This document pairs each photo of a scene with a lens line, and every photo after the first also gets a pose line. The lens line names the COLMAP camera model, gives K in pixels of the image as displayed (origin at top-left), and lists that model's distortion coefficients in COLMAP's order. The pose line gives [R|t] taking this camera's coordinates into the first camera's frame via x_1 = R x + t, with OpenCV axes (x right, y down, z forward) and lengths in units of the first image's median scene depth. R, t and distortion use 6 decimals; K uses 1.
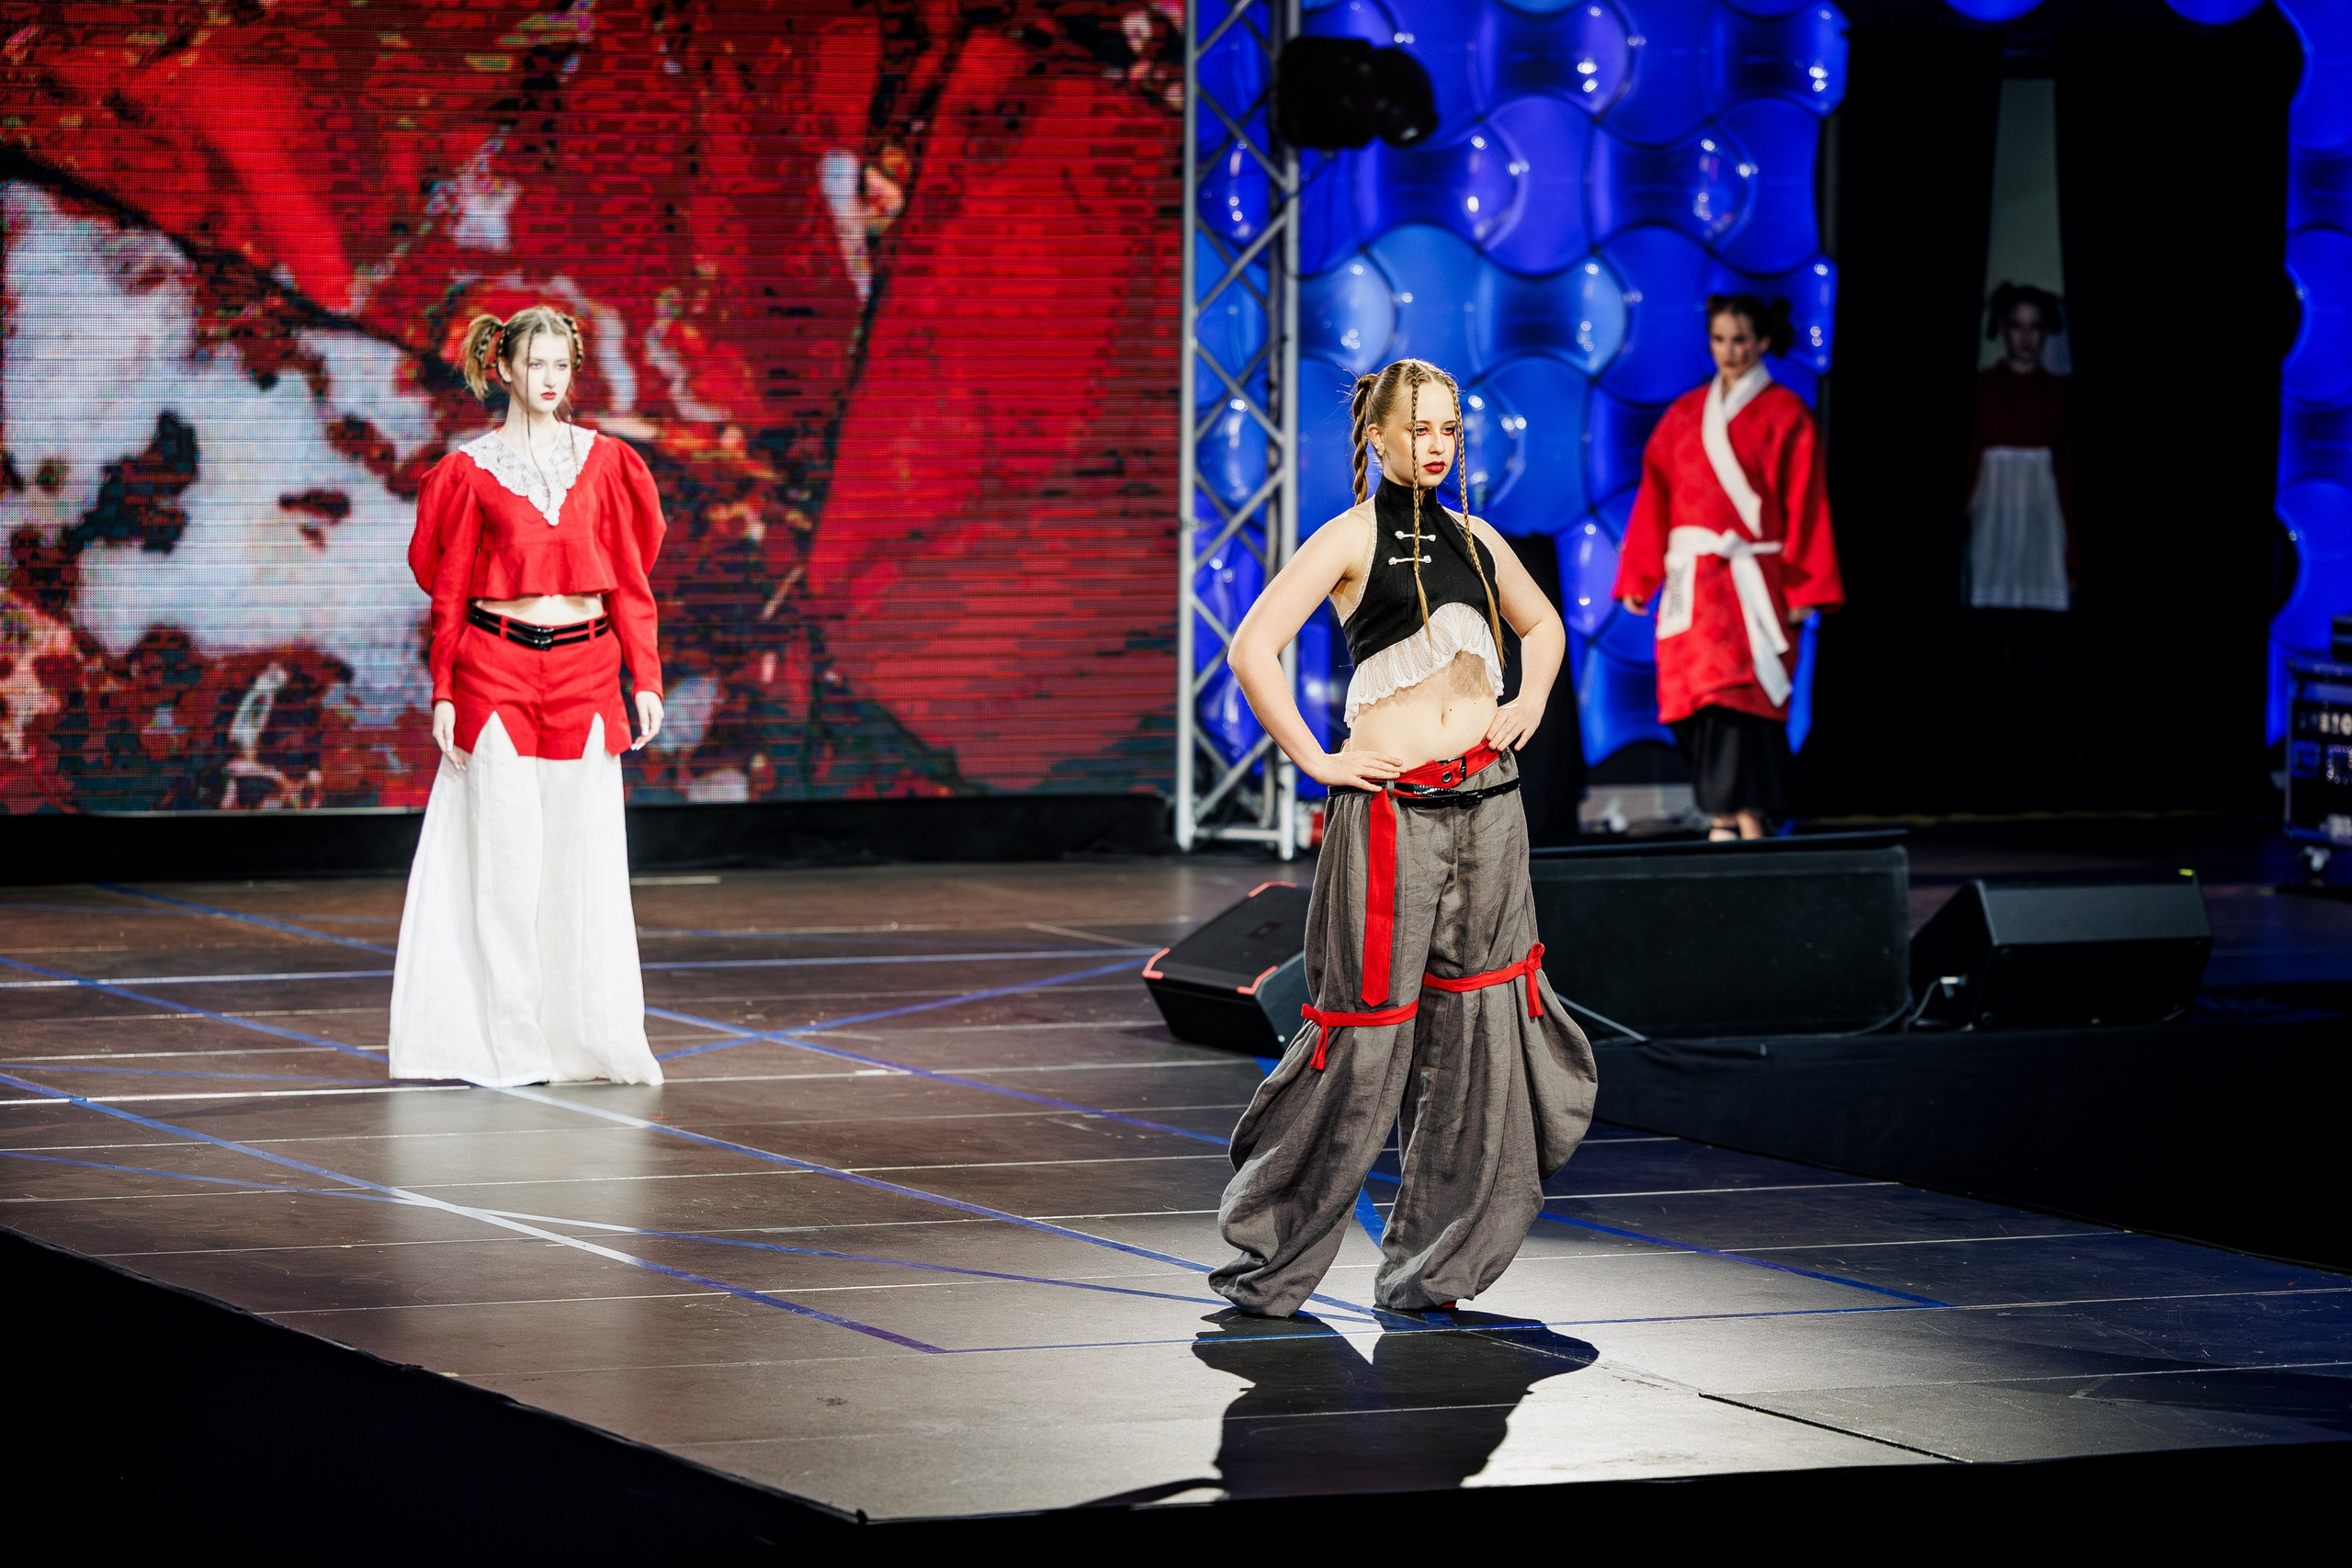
lens RADIAL K [[9613.4, 0, 1180.0], [0, 9613.4, 783.6], [0, 0, 1]] dist [0.035227, -1.200221]
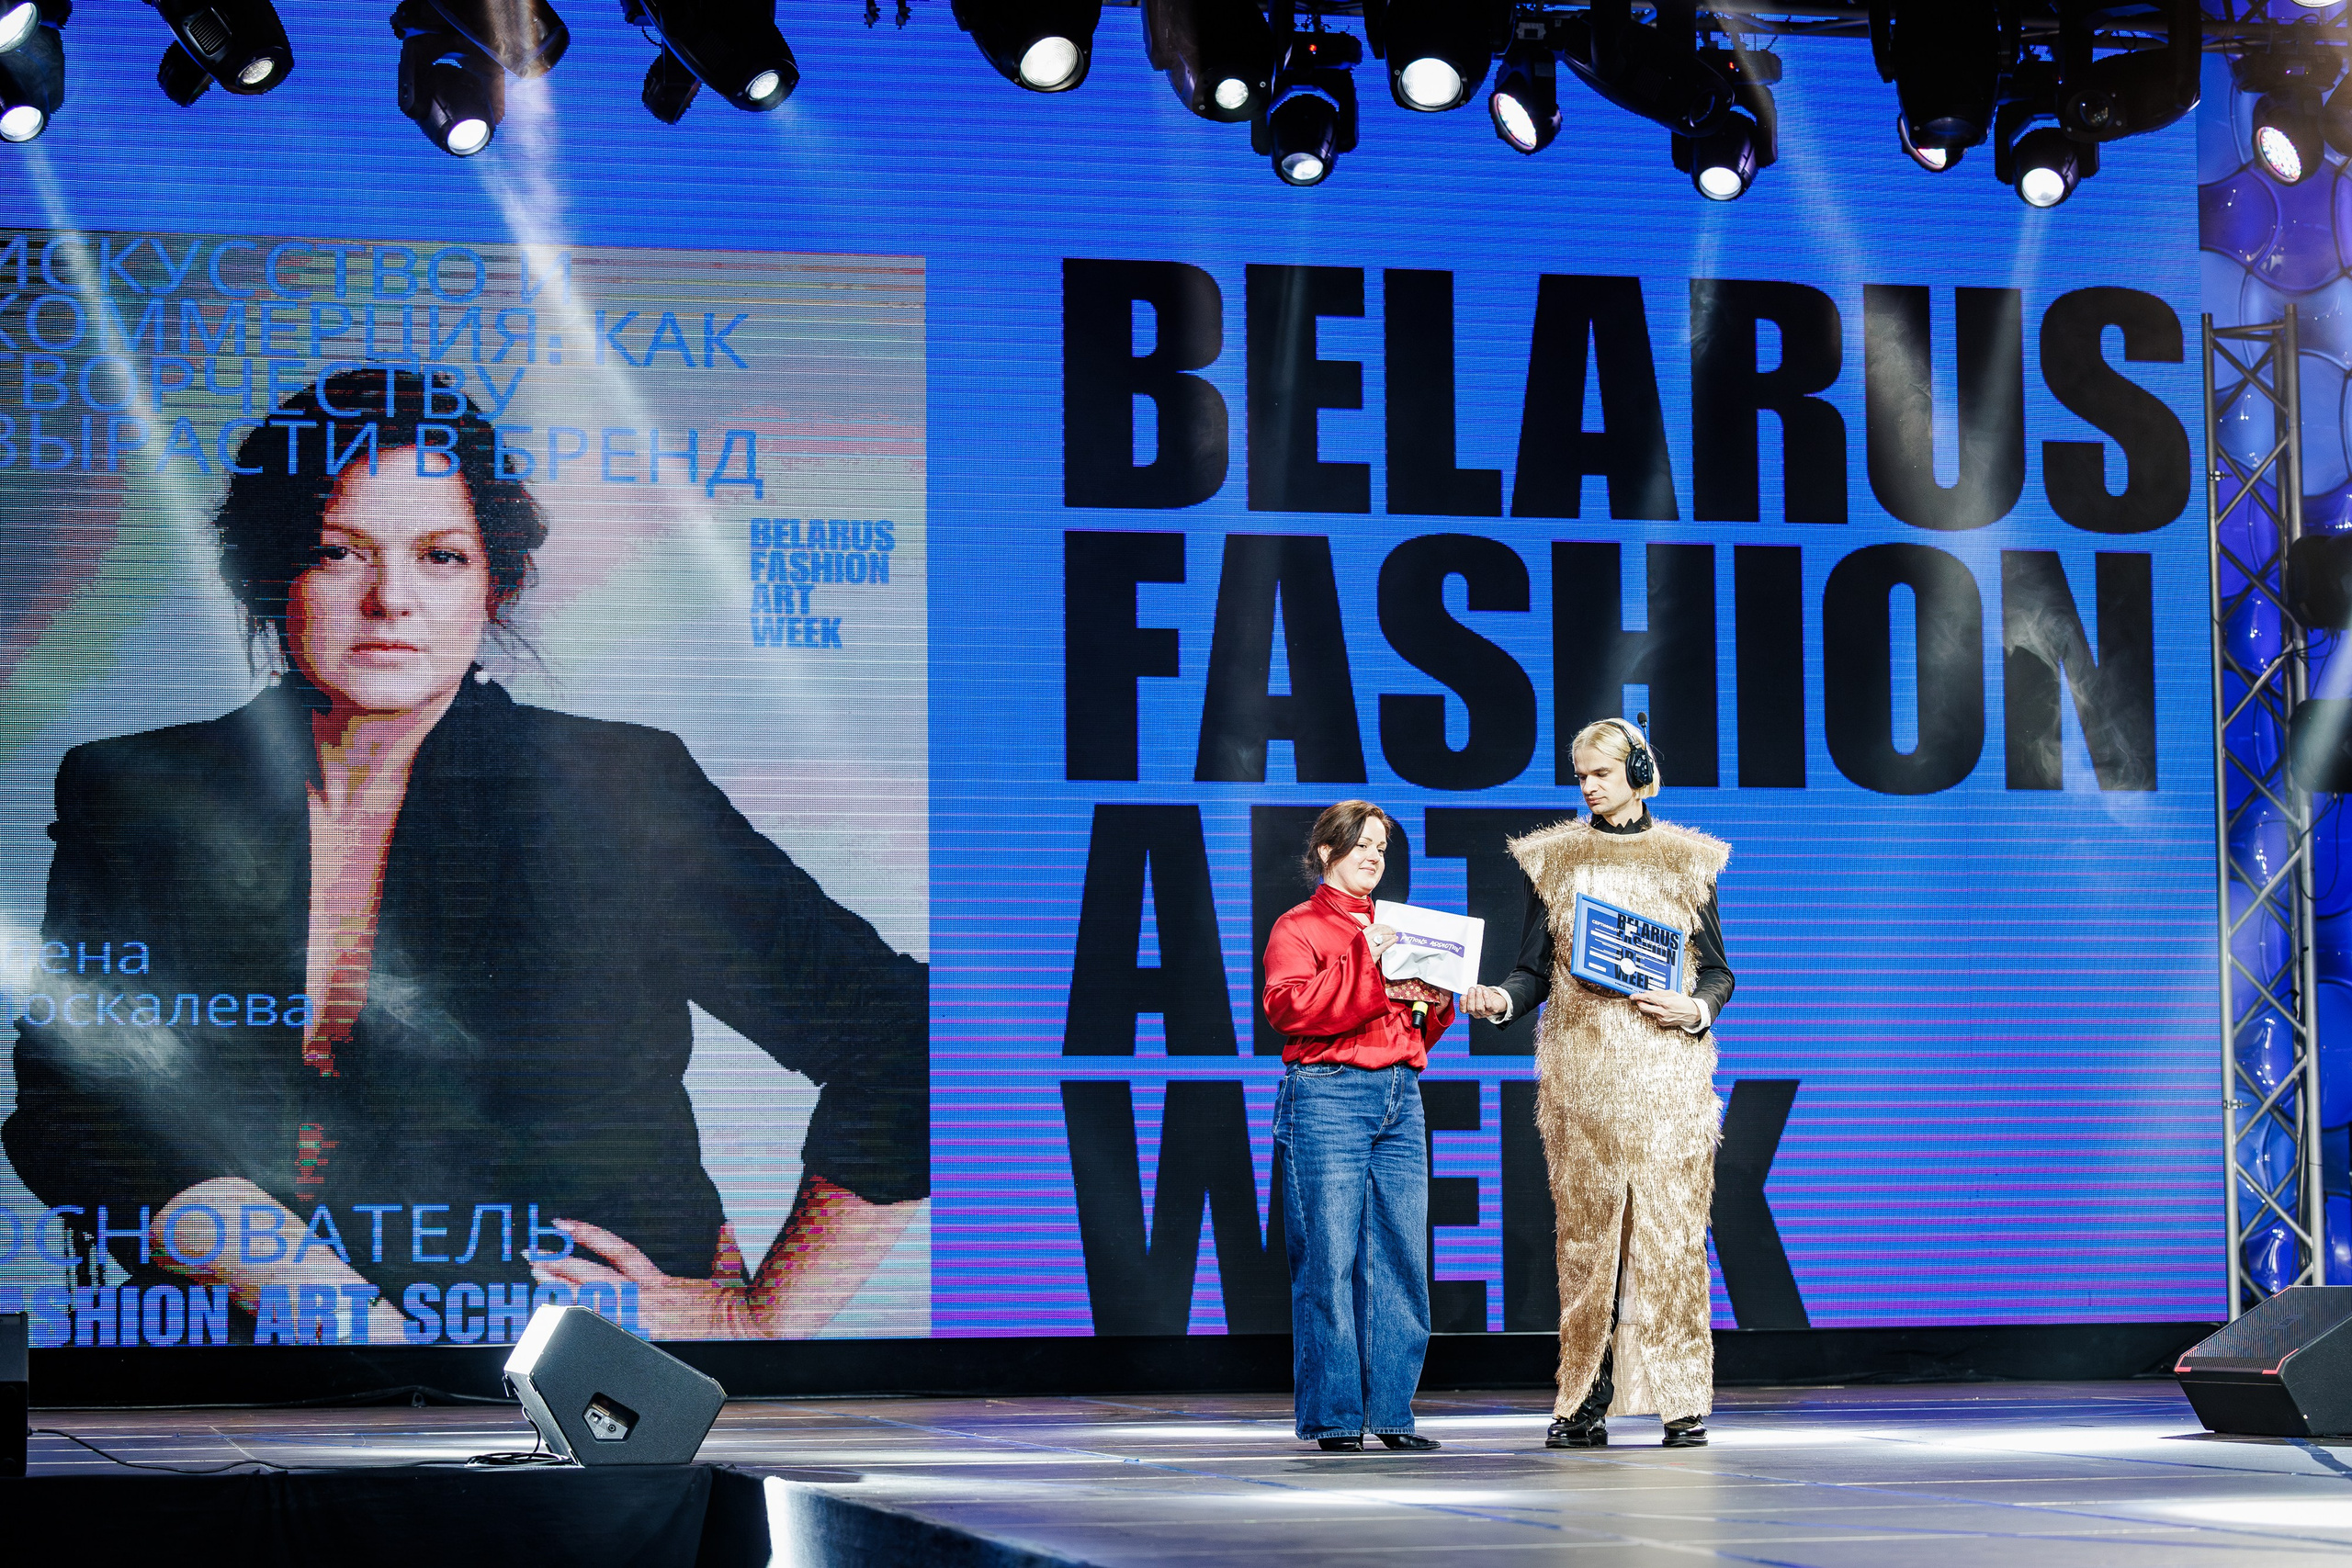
lens RADIAL K [[5393.7, 0, 1177.1], [0, 5393.7, 785.7], [0, 0, 1]] dist [-0.074081, 0.129181]
pose [[0.979740, -0.037050, -0.196817, 0.005799], [0.006840, 0.988356, -0.152008, 0.036510], [0.200157, 0.147582, 0.968585, 0.304960]]
